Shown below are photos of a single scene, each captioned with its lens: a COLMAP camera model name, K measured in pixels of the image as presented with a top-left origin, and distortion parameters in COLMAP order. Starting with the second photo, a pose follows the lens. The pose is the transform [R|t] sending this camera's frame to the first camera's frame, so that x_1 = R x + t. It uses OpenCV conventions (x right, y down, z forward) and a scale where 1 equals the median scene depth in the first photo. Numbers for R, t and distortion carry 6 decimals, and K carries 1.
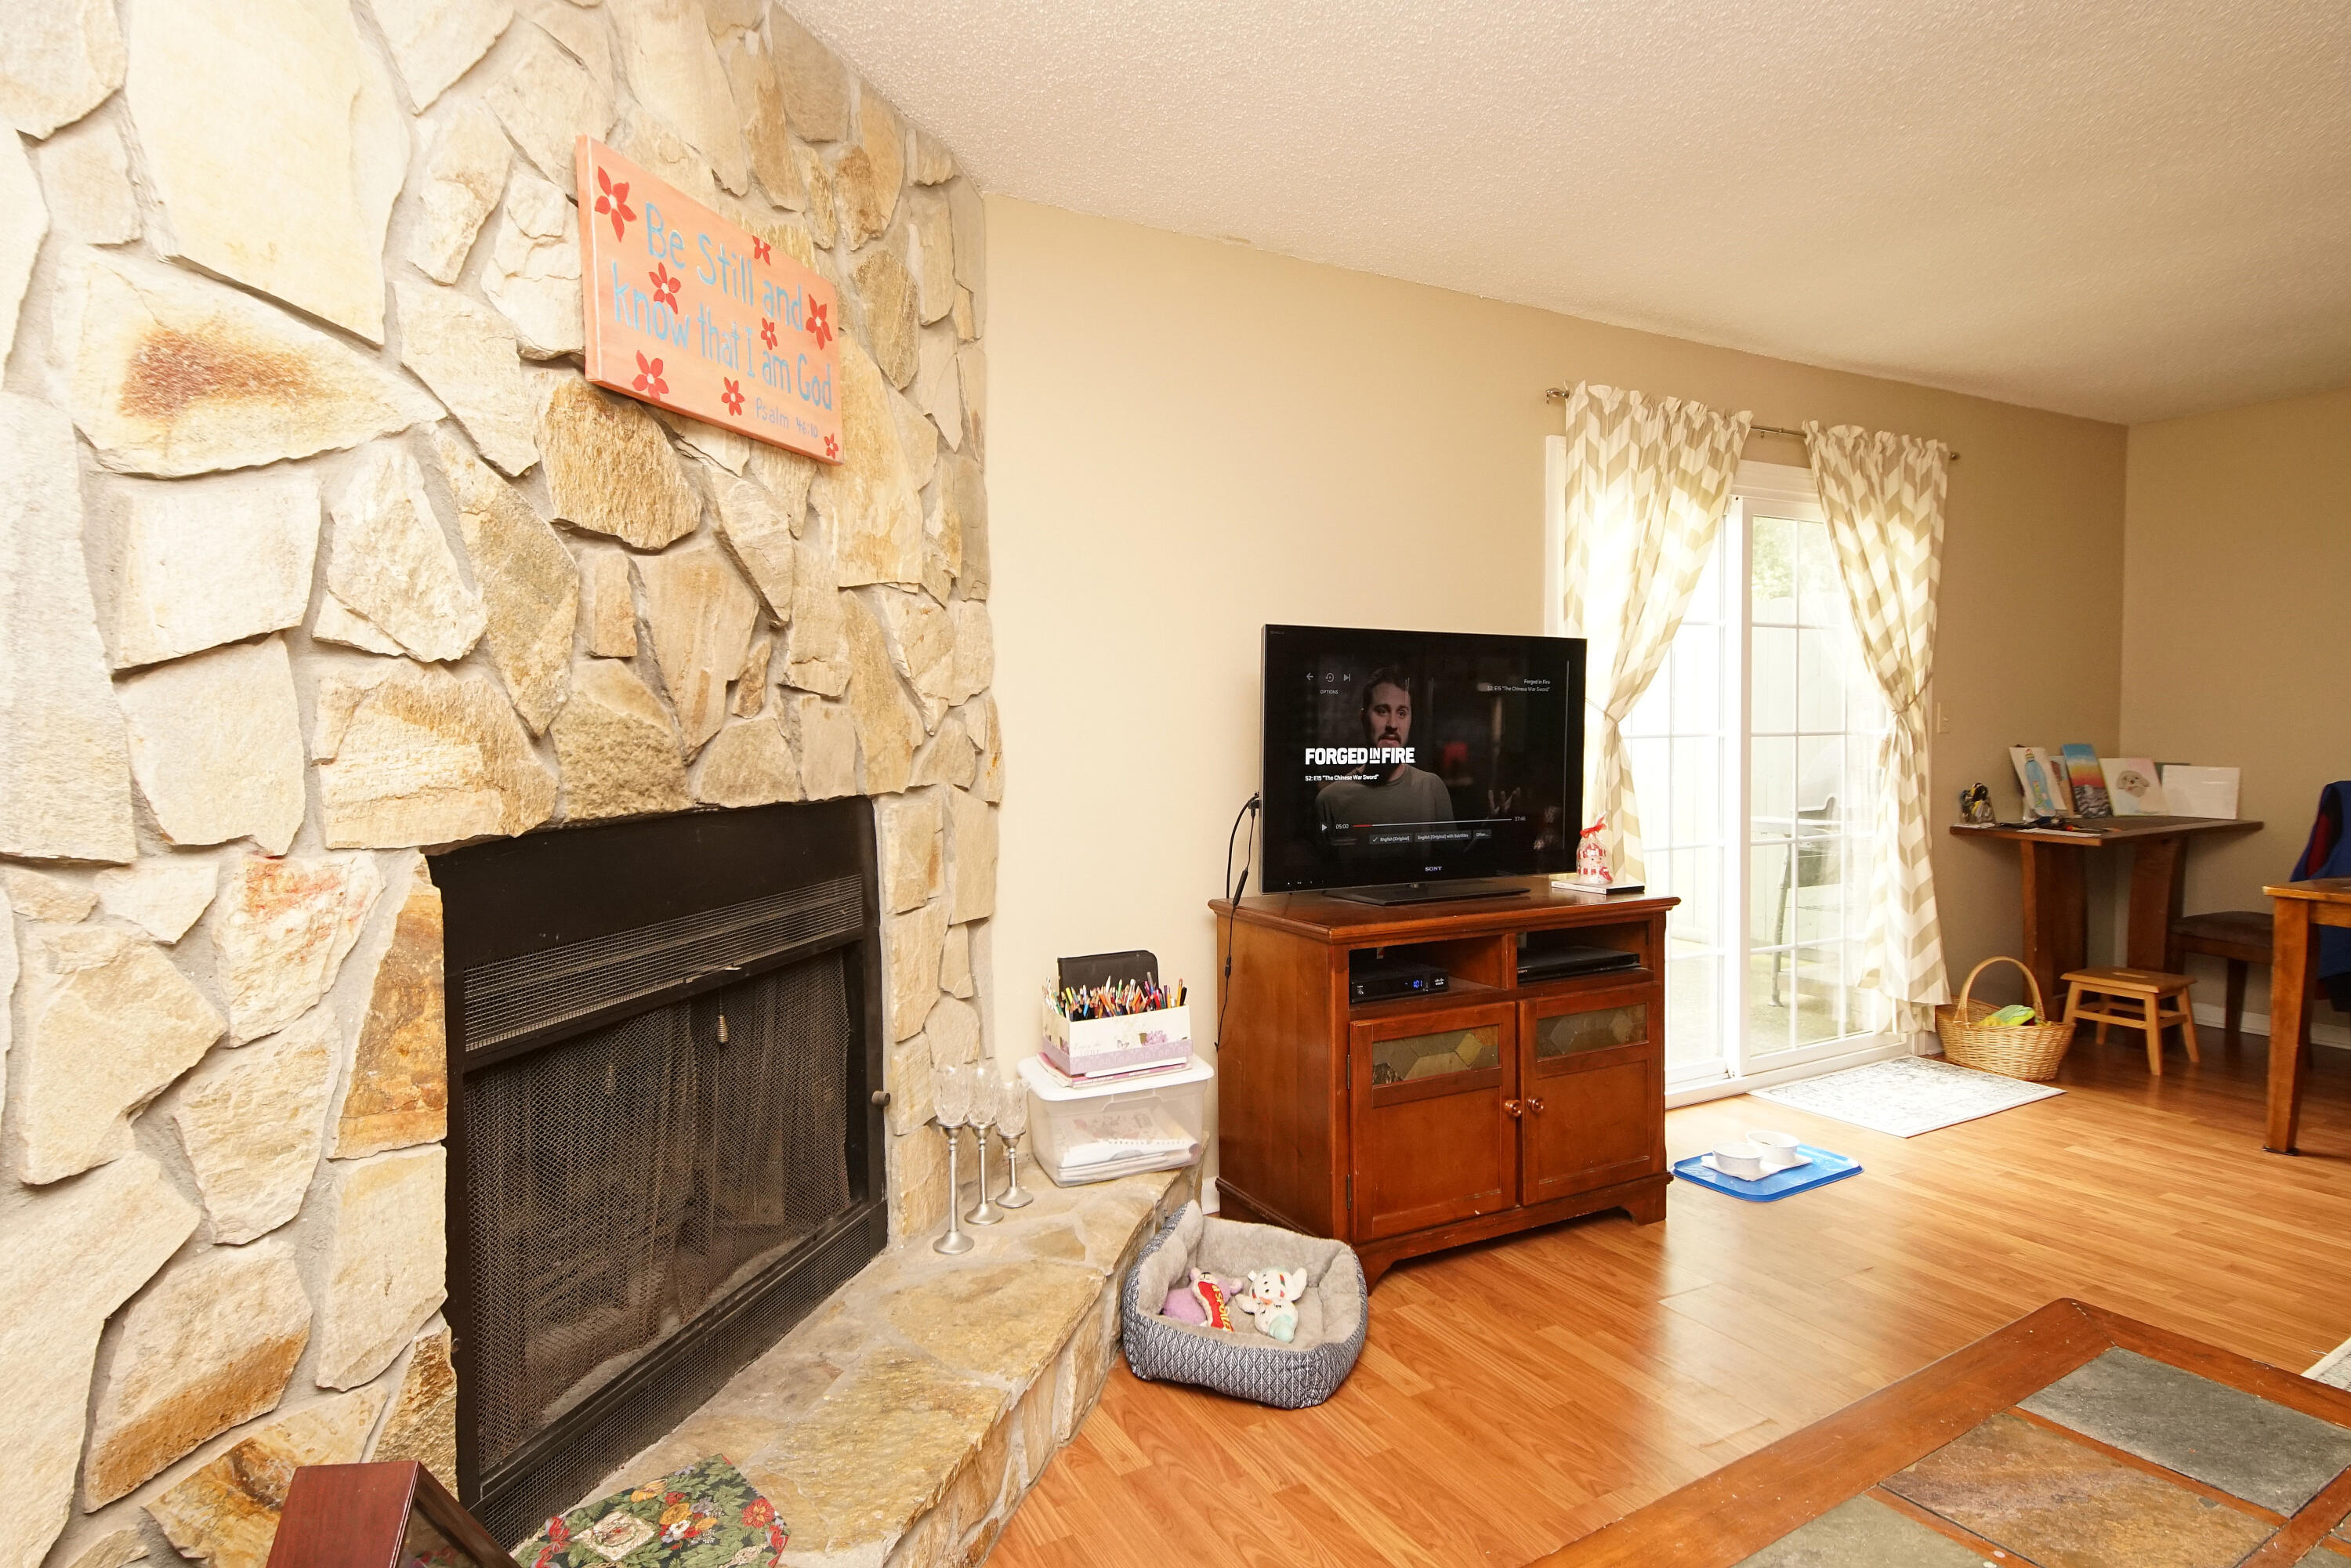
lens RADIAL K [[1263.1, 0, 1155.6], [0, 1263.1, 772.8], [0, 0, 1]] dist [0.039686, -0.036076]
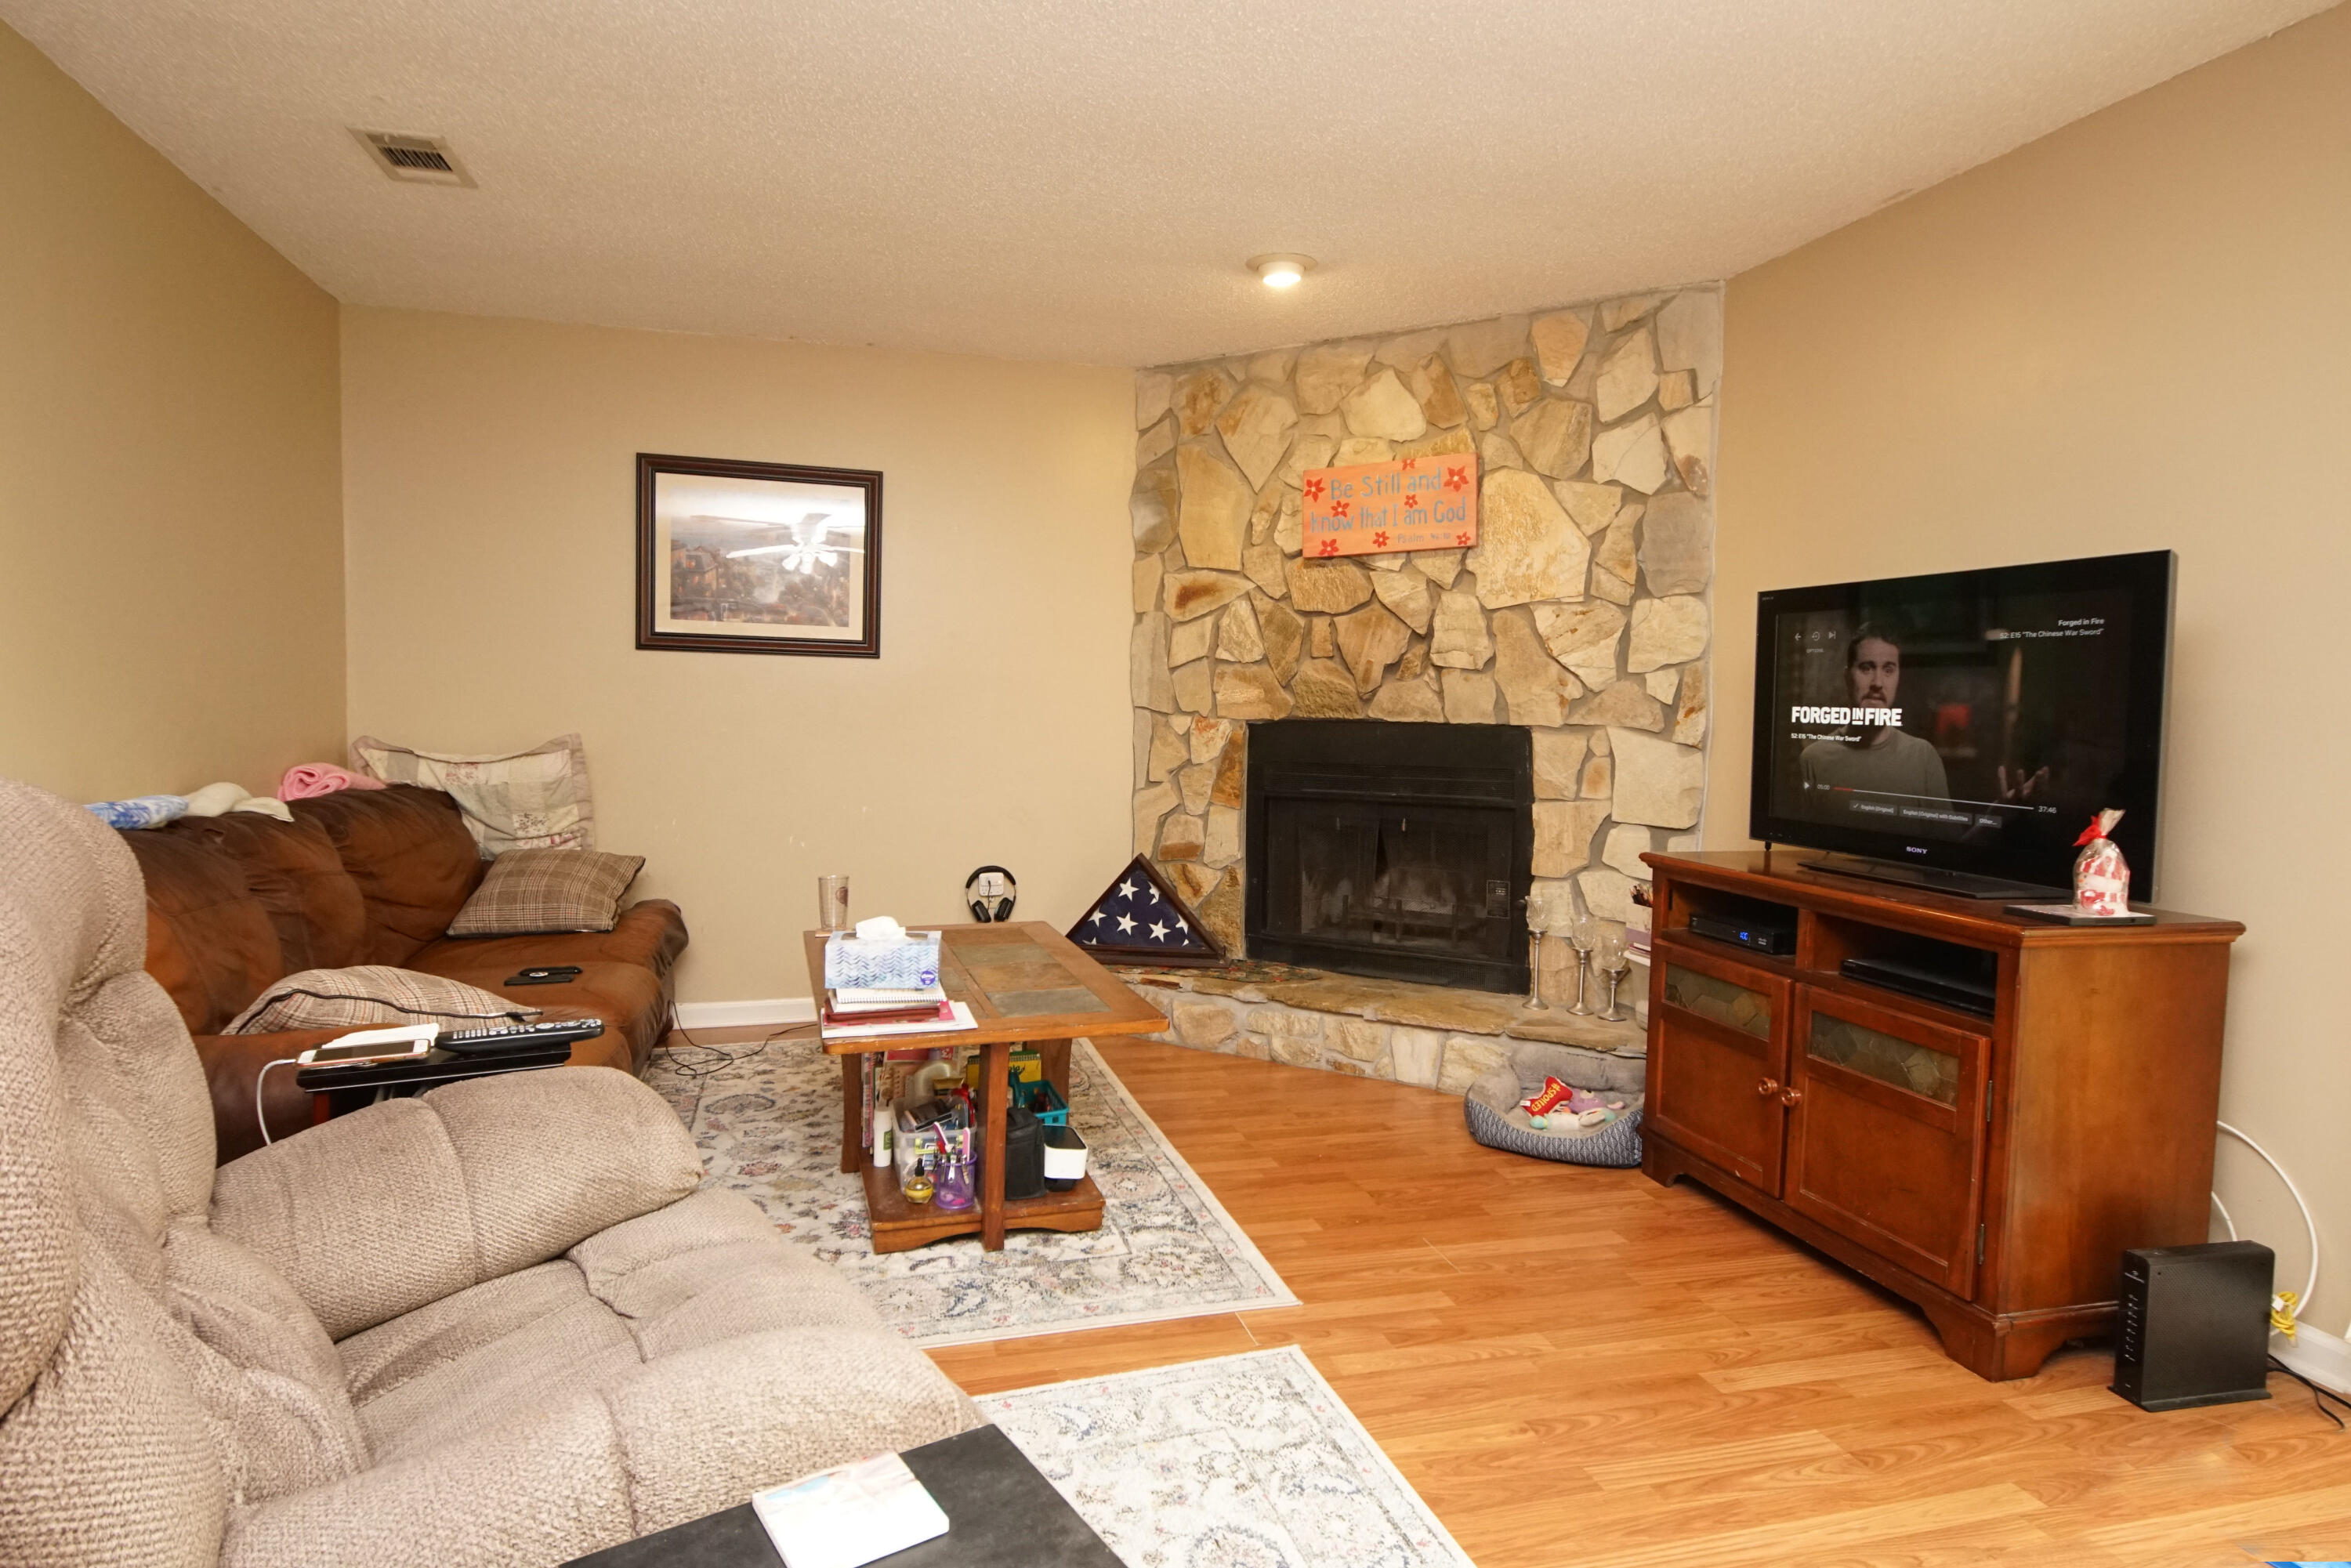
lens RADIAL K [[1263.1, 0, 1155.6], [0, 1263.1, 772.8], [0, 0, 1]] dist [0.039686, -0.036076]
pose [[-0.244034, 0.053126, -0.968311, 0.959673], [-0.055985, 0.996061, 0.068758, -0.005963], [0.968149, 0.070990, -0.240098, 0.571280]]
